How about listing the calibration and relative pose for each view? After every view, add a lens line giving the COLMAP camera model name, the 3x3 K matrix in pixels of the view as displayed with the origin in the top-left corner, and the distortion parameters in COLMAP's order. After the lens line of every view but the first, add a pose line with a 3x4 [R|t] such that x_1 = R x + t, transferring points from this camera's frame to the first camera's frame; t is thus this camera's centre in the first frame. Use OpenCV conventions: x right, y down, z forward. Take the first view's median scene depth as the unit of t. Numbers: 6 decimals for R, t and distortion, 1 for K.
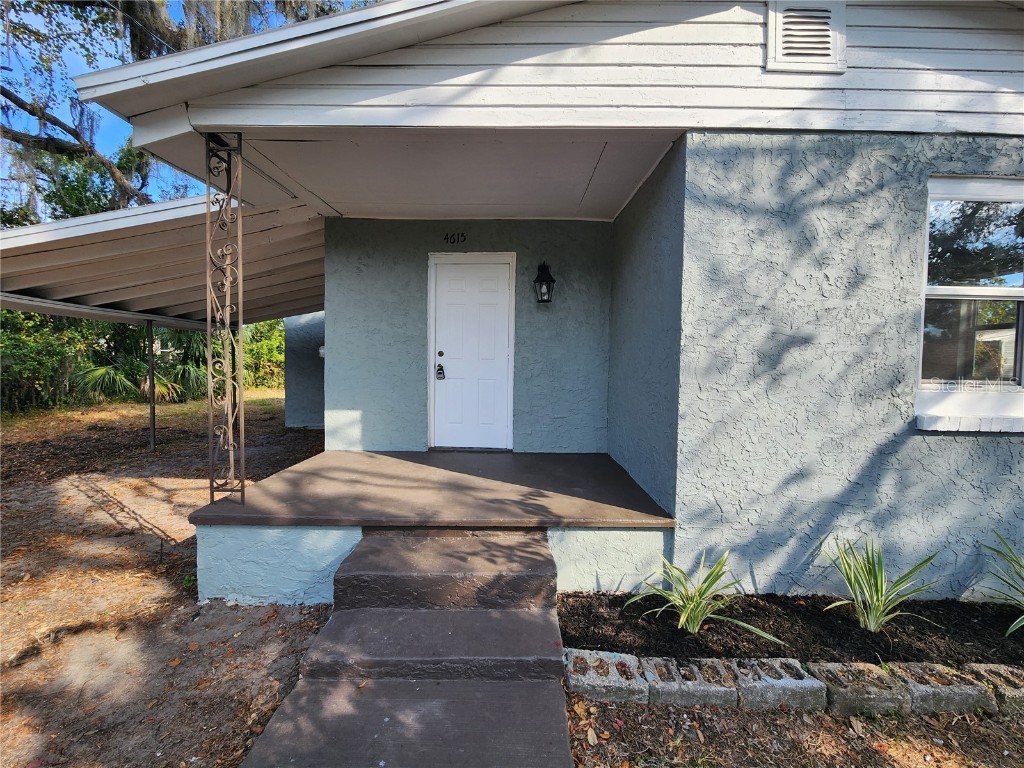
lens RADIAL K [[408.9, 0, 519.9], [0, 408.9, 378.7], [0, 0, 1]] dist [-0.001936, 0.000344]
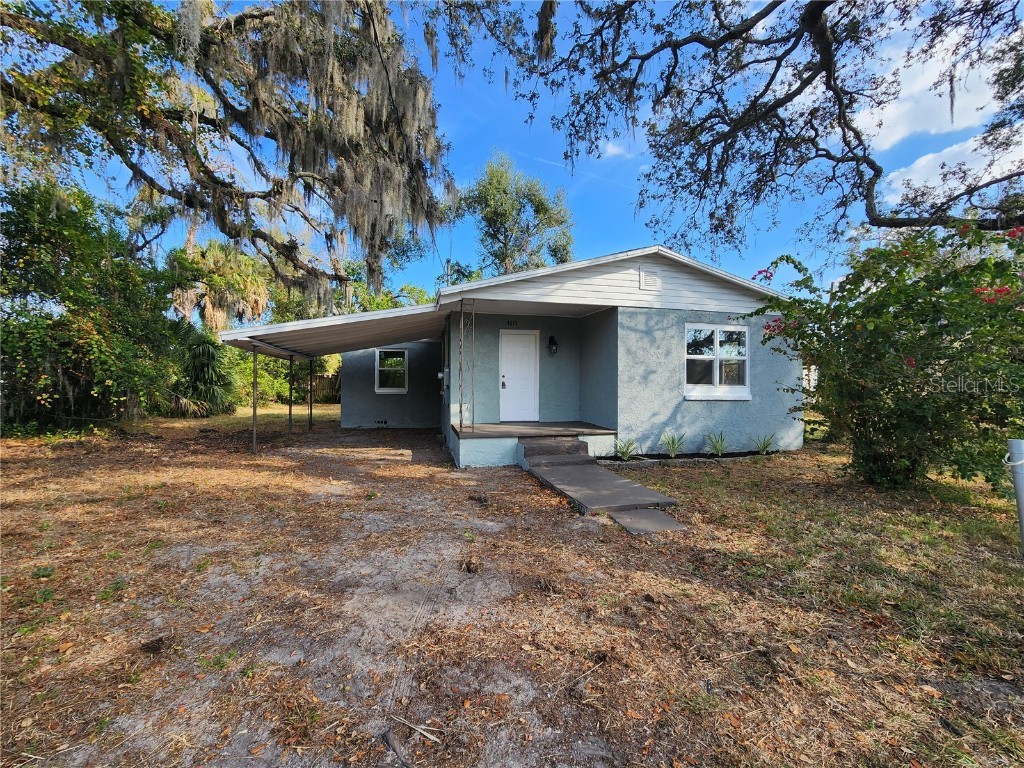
lens RADIAL K [[408.9, 0, 512.0], [0, 408.9, 380.1], [0, 0, 1]] dist [-0.001936, 0.000344]
pose [[0.969881, -0.005627, 0.243515, -1.145469], [0.017054, 0.998848, -0.044842, 0.092560], [-0.242982, 0.047645, 0.968860, -1.803604]]
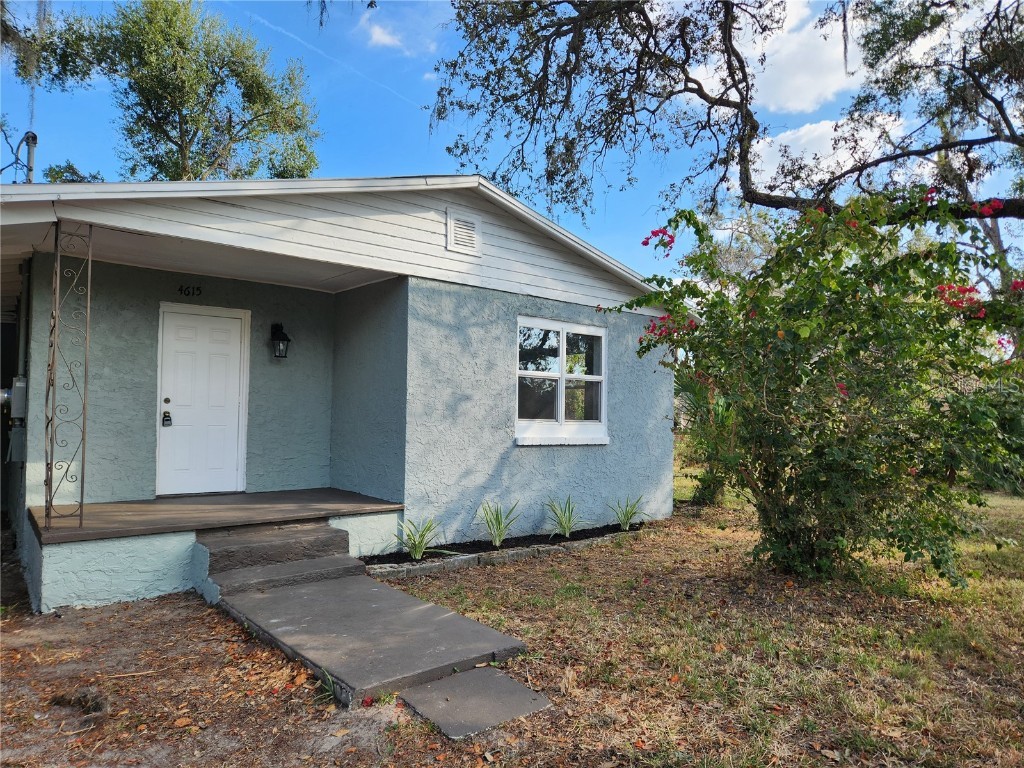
lens RADIAL K [[687.2, 0, 526.9], [0, 687.2, 395.2], [0, 0, 1]] dist [0.051805, -0.032790]
pose [[0.768169, 0.017821, 0.639999, -1.048551], [0.024009, 0.998108, -0.056611, 0.074615], [-0.639797, 0.058853, 0.766287, -1.502444]]
